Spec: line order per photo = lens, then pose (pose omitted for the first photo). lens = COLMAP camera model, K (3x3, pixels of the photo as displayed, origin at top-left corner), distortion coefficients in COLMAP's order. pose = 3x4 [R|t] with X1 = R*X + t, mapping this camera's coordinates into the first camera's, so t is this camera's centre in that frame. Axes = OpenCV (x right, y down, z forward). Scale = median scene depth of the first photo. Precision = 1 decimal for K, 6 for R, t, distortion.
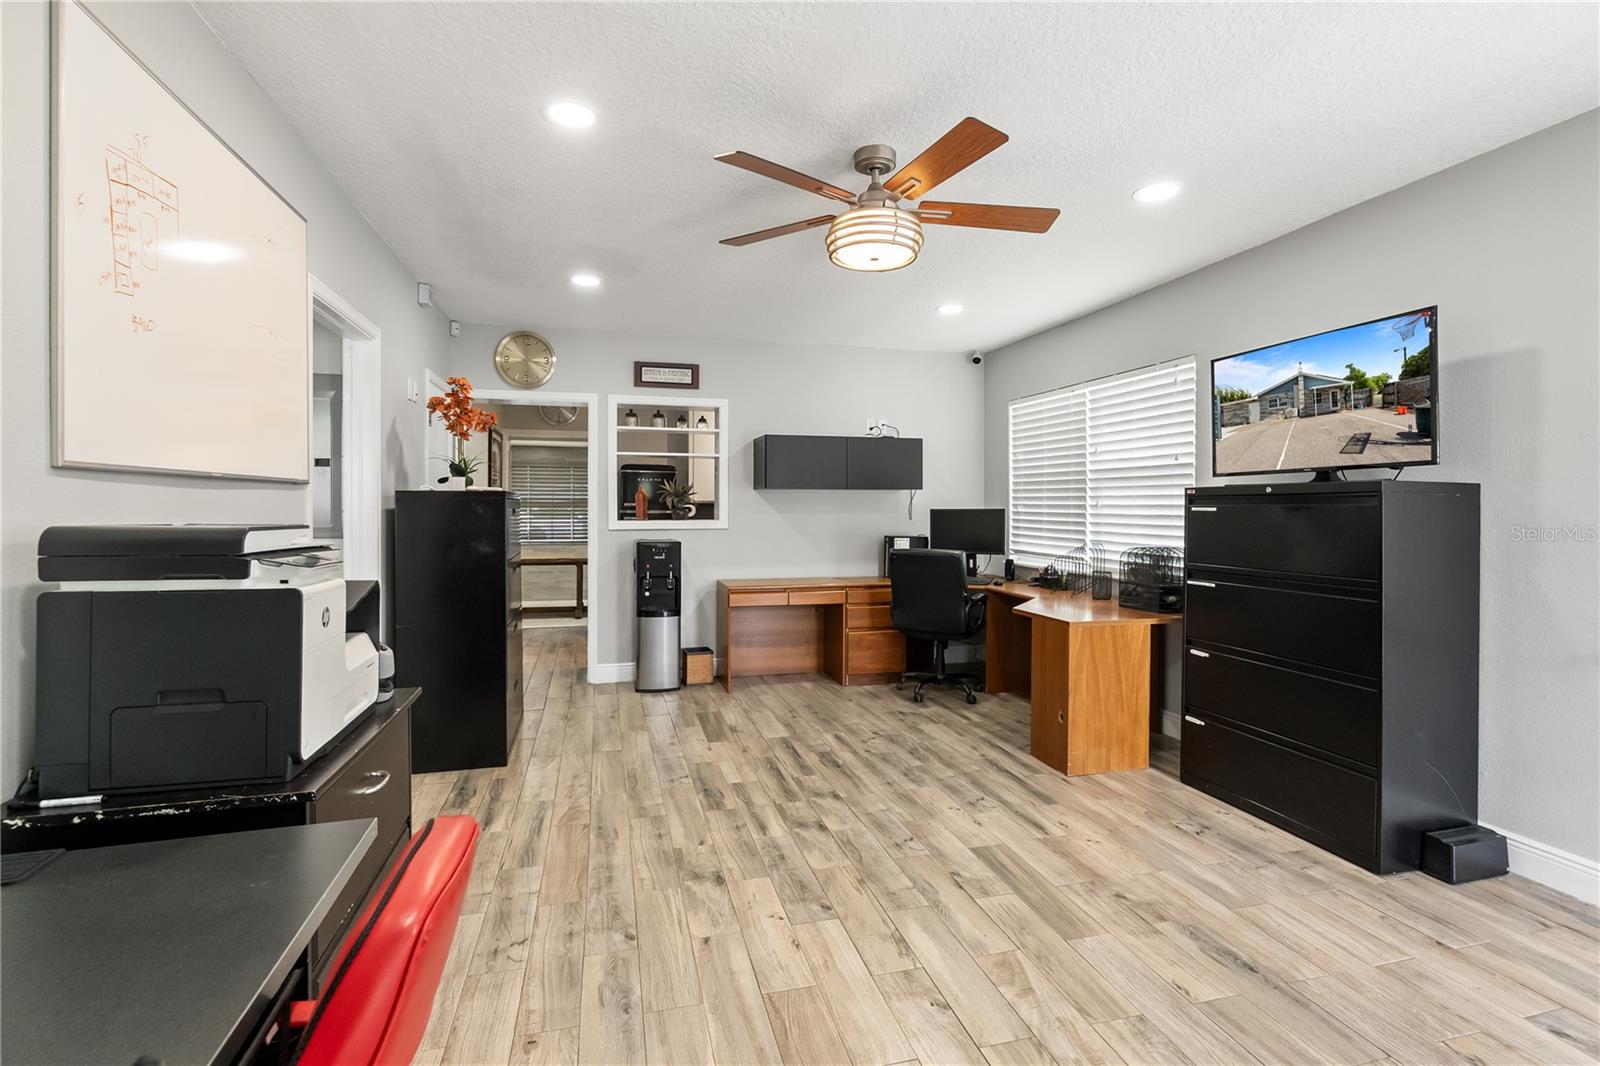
lens RADIAL K [[750.5, 0, 806.1], [0, 750.5, 508.0], [0, 0, 1]] dist [0.000480, 0.000330]
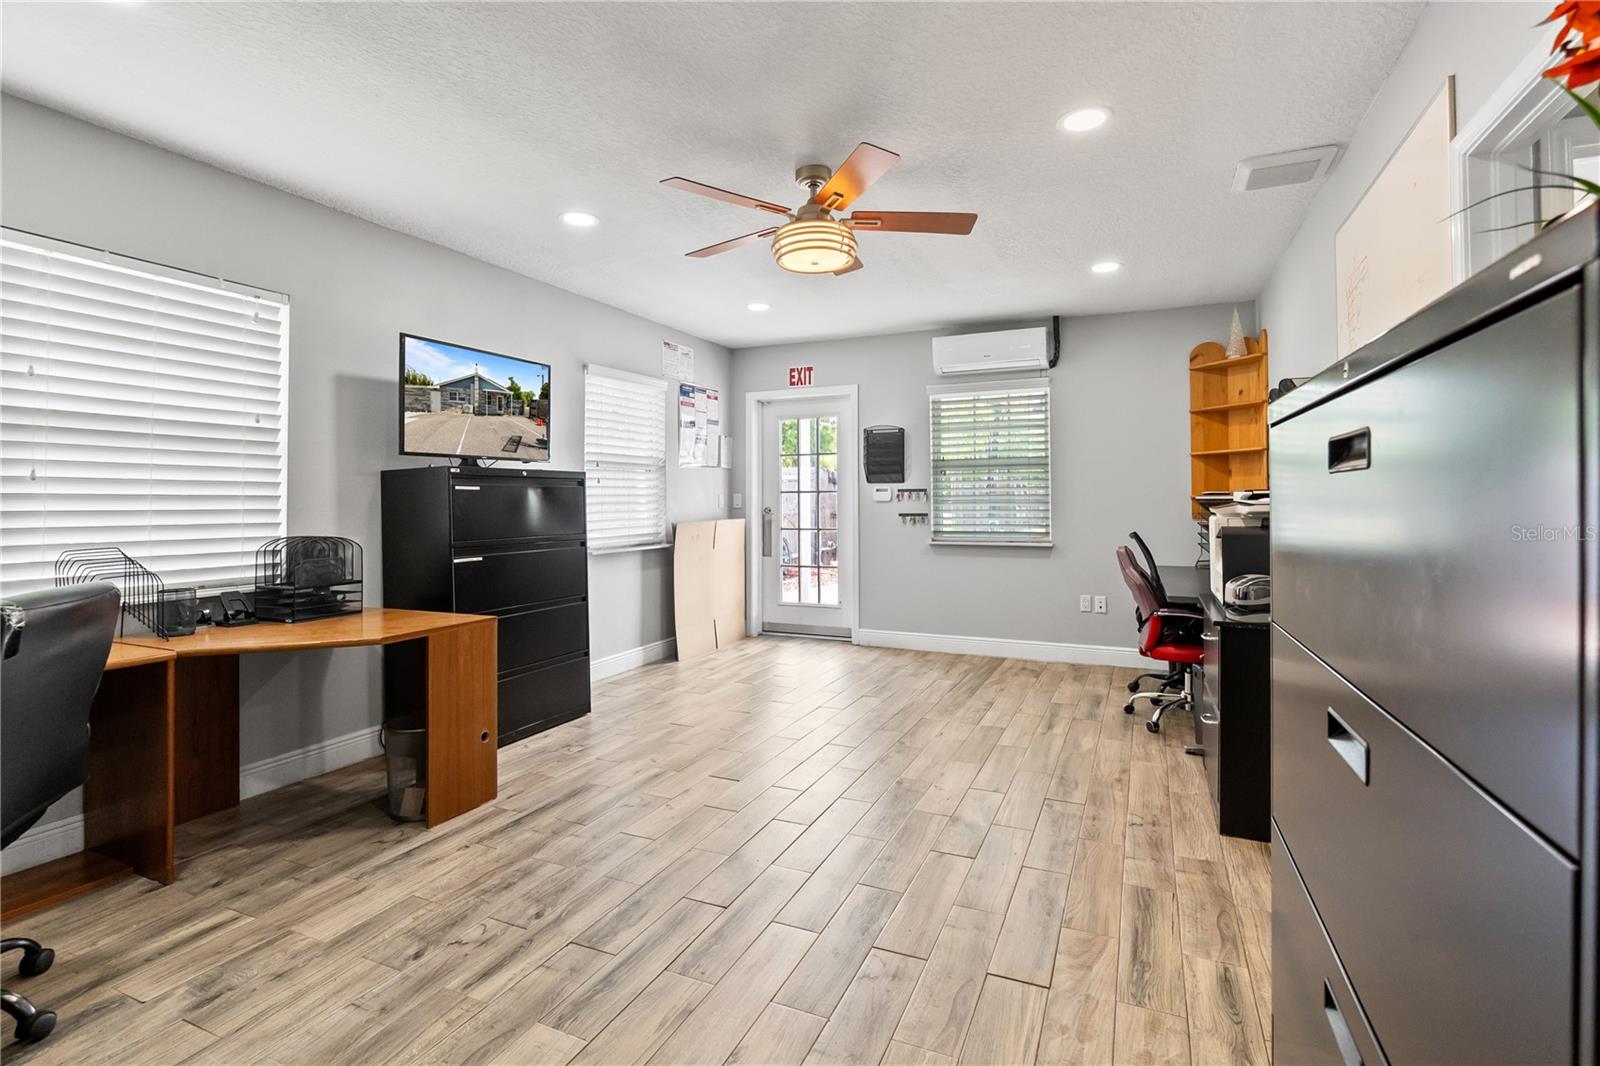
lens RADIAL K [[748.3, 0, 799.7], [0, 748.3, 488.9], [0, 0, 1]] dist [-0.003278, -0.000313]
pose [[-0.766690, 0.011652, 0.641912, -0.340141], [0.003191, 0.999892, -0.014338, 0.013184], [-0.642009, -0.008944, -0.766645, 1.041617]]
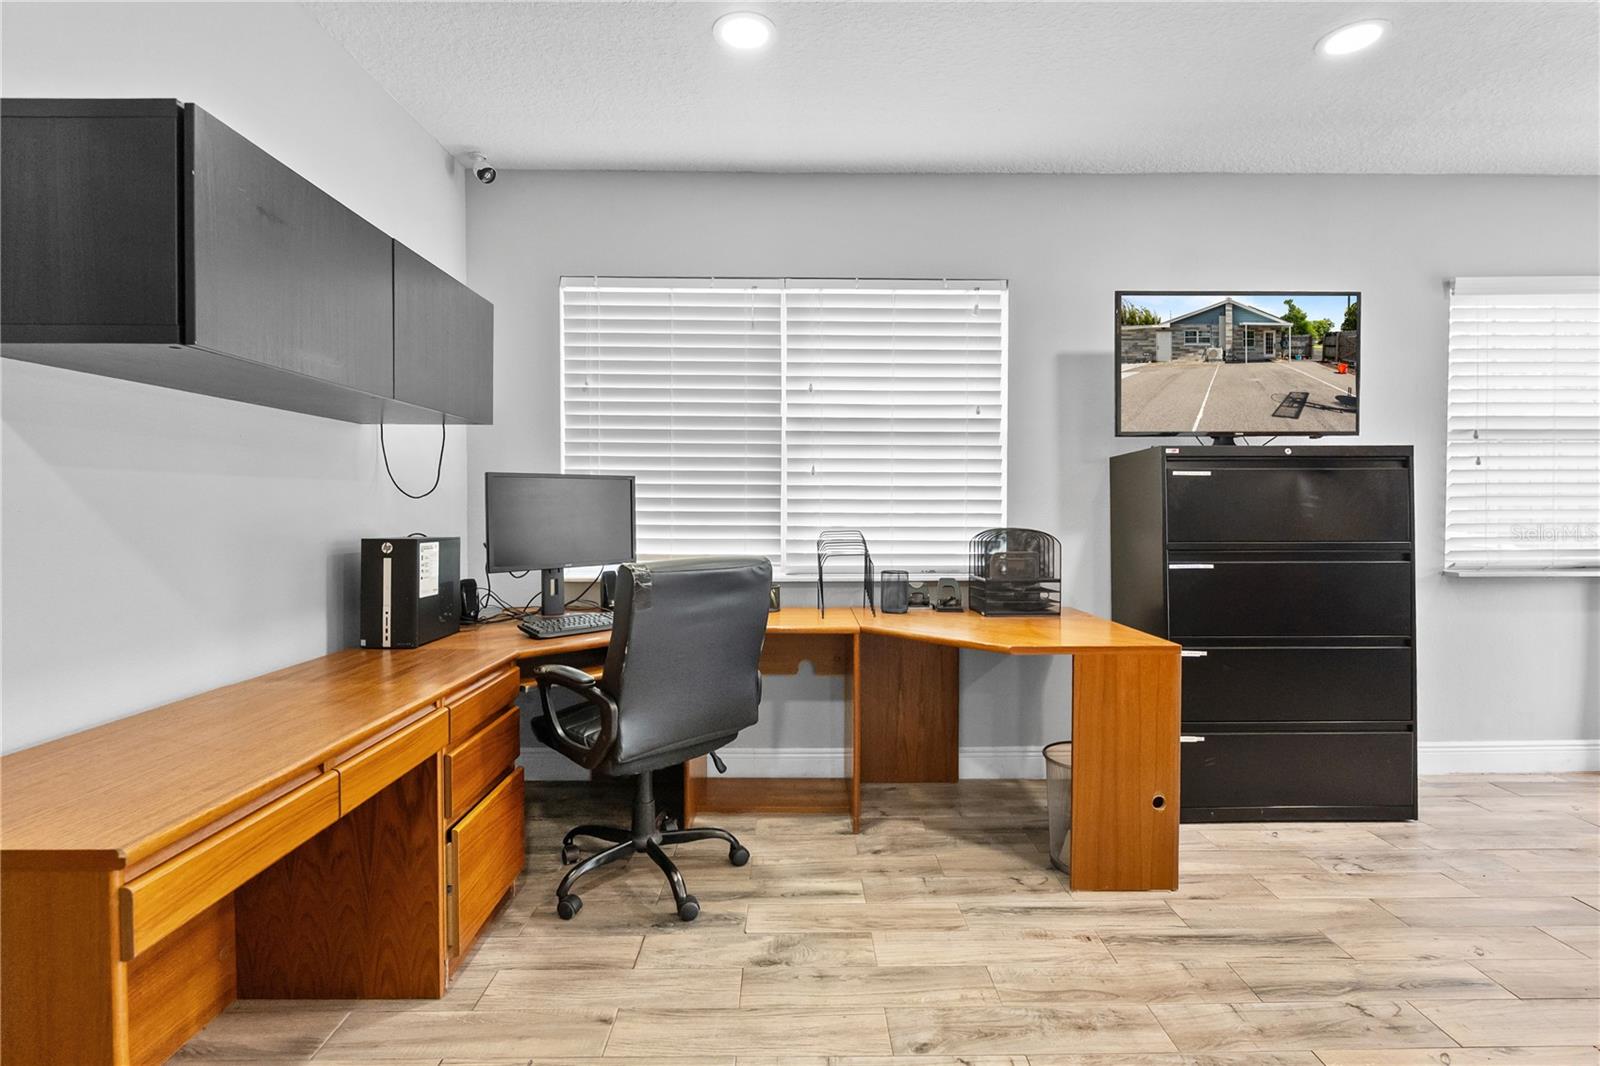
lens RADIAL K [[747.5, 0, 808.0], [0, 747.5, 518.6], [0, 0, 1]] dist [-0.015040, 0.004928]
pose [[0.252700, -0.017831, 0.967380, -0.238763], [0.001302, 0.999836, 0.018089, 0.024135], [-0.967544, -0.003312, 0.252682, 0.830148]]
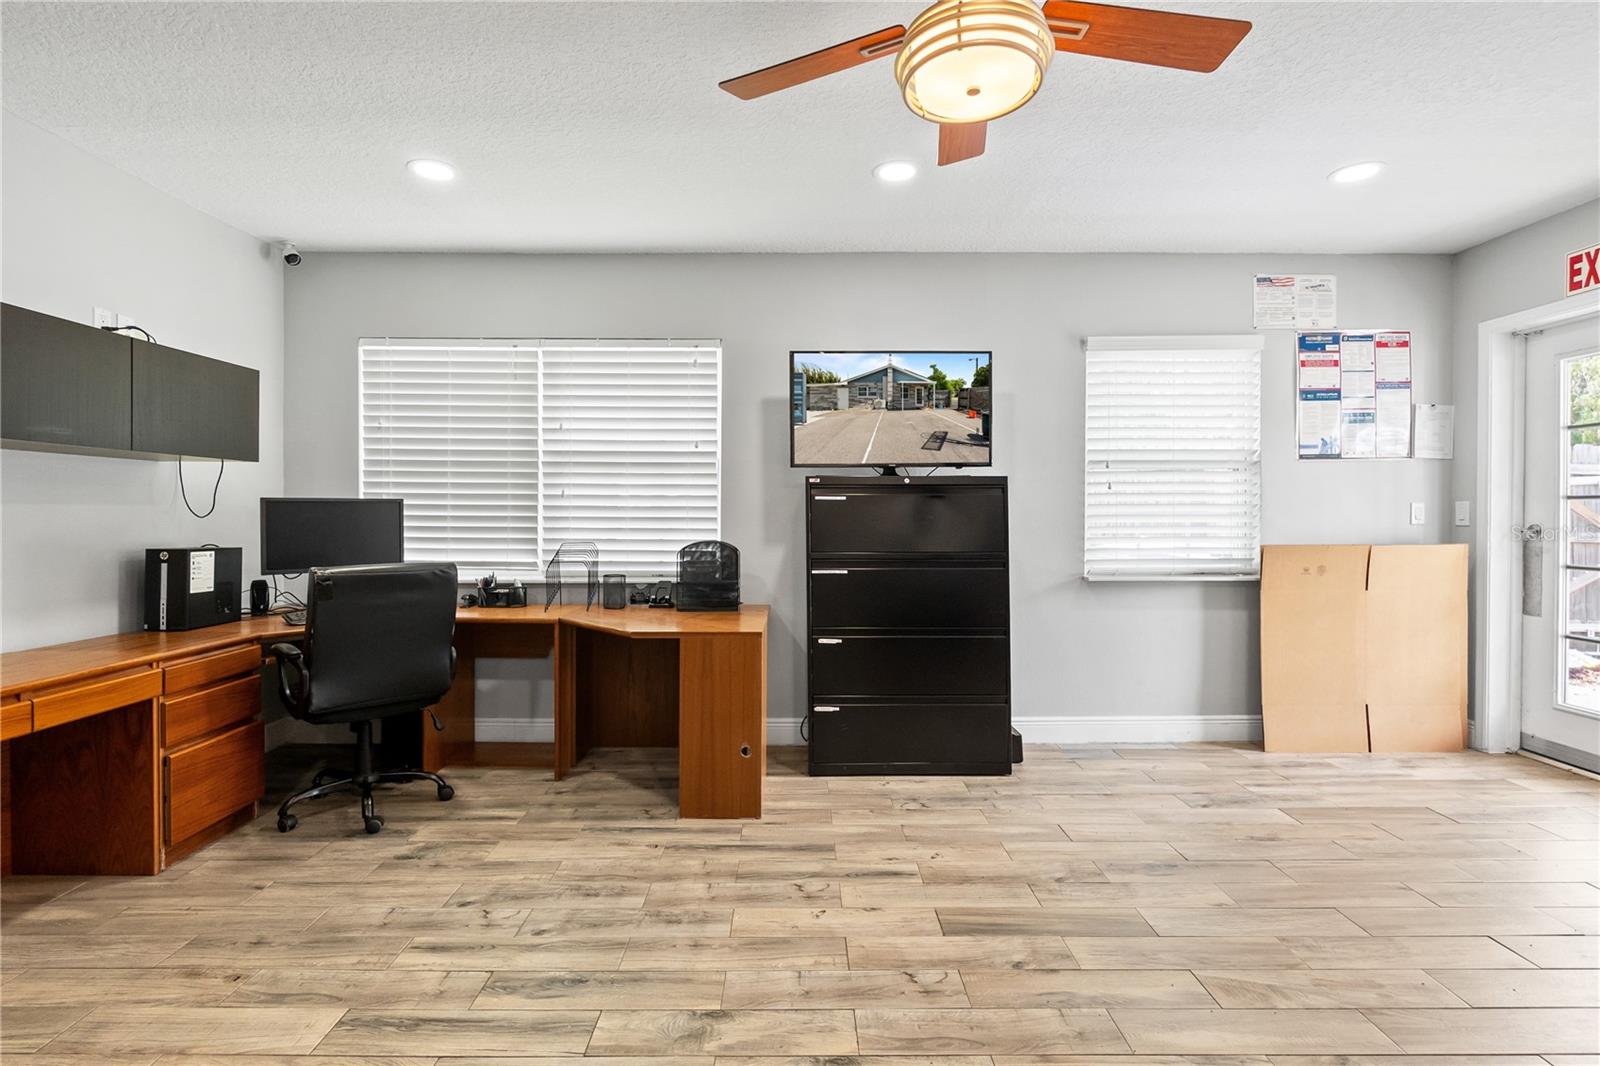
lens RADIAL K [[735.5, 0, 800.2], [0, 735.5, 517.5], [0, 0, 1]] dist [-0.010972, 0.001264]
pose [[0.256888, -0.005381, 0.966426, -0.305290], [-0.000237, 0.999984, 0.005631, 0.015437], [-0.966441, -0.001676, 0.256882, 0.544695]]
